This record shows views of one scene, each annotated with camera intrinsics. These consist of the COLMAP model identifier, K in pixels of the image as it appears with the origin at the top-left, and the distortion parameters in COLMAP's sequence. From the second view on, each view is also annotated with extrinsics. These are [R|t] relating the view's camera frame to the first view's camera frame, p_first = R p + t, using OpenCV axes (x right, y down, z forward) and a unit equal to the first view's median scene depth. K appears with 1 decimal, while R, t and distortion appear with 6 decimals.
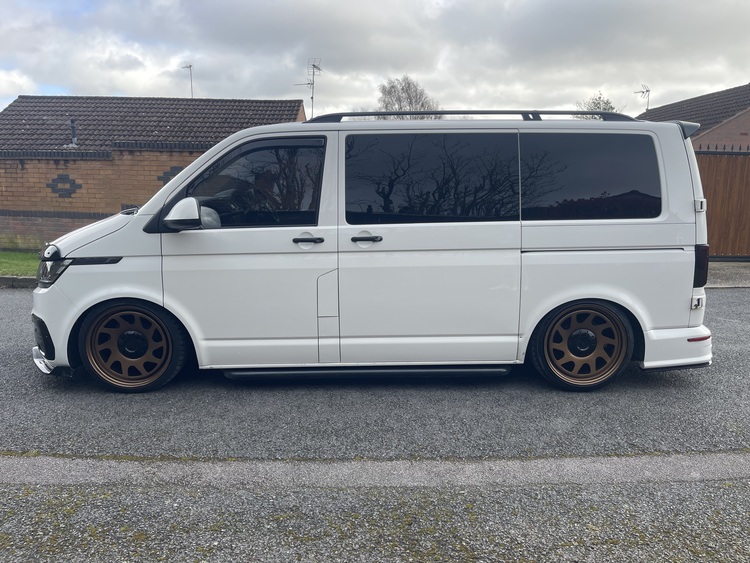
lens RADIAL K [[569.2, 0, 386.4], [0, 569.2, 281.2], [0, 0, 1]] dist [0.086695, -0.115947]
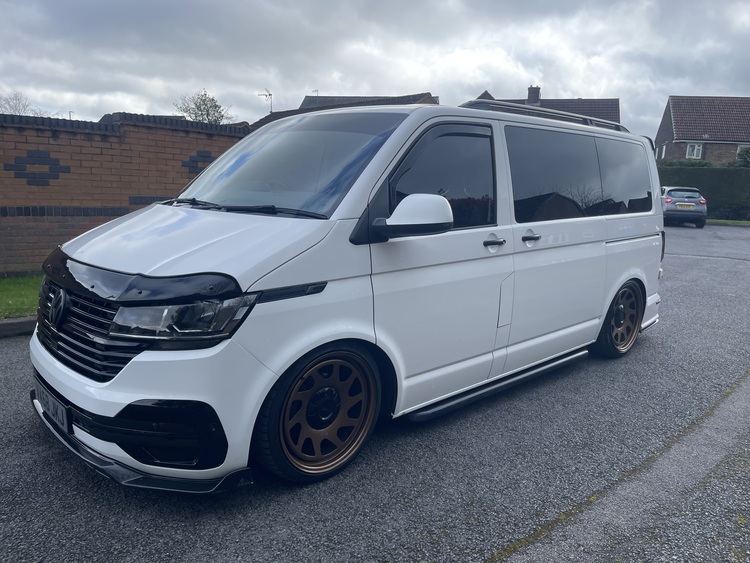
lens RADIAL K [[569.2, 0, 386.4], [0, 569.2, 281.2], [0, 0, 1]] dist [0.086695, -0.115947]
pose [[0.733680, -0.096298, 0.672637, -0.856225], [0.085996, 0.995106, 0.048663, -0.069113], [-0.674032, 0.022141, 0.738371, 0.457454]]
